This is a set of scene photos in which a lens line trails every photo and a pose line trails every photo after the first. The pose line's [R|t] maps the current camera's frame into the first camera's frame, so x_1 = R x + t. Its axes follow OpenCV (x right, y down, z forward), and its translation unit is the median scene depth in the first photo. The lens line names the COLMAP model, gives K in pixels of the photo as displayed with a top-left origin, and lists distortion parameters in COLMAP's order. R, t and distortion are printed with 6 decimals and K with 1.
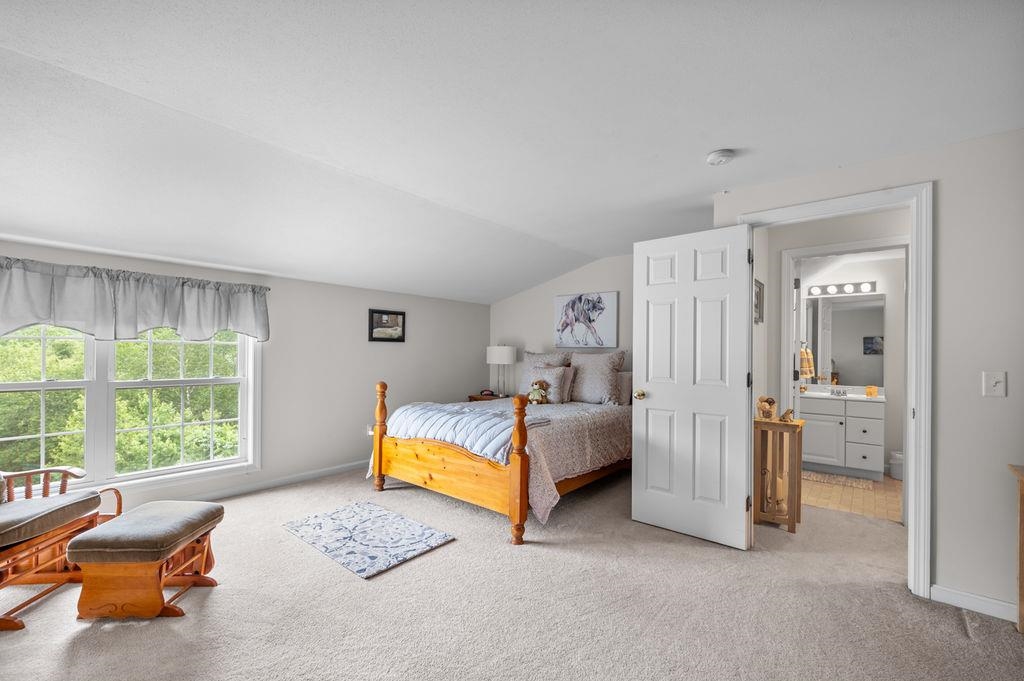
lens RADIAL K [[435.5, 0, 515.2], [0, 435.5, 351.4], [0, 0, 1]] dist [0.000149, 0.000091]
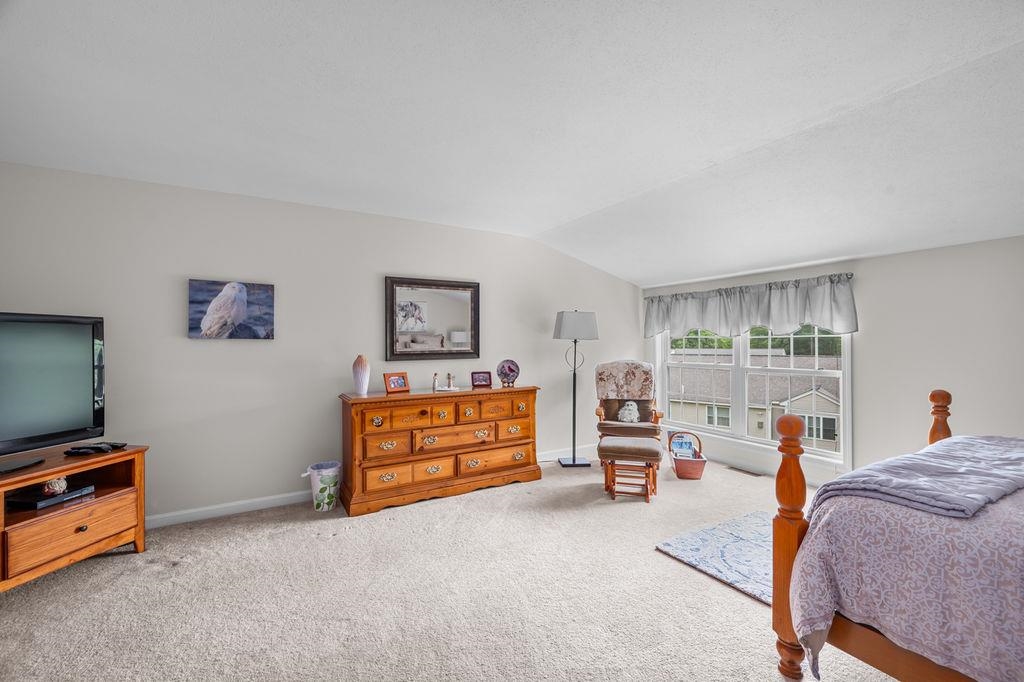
lens RADIAL K [[435.5, 0, 514.6], [0, 435.5, 338.8], [0, 0, 1]] dist [0.000149, 0.000091]
pose [[-0.335373, -0.024706, -0.941762, 0.697829], [-0.000964, 0.999665, -0.025882, 0.018139], [0.942085, -0.007773, -0.335284, 0.873970]]
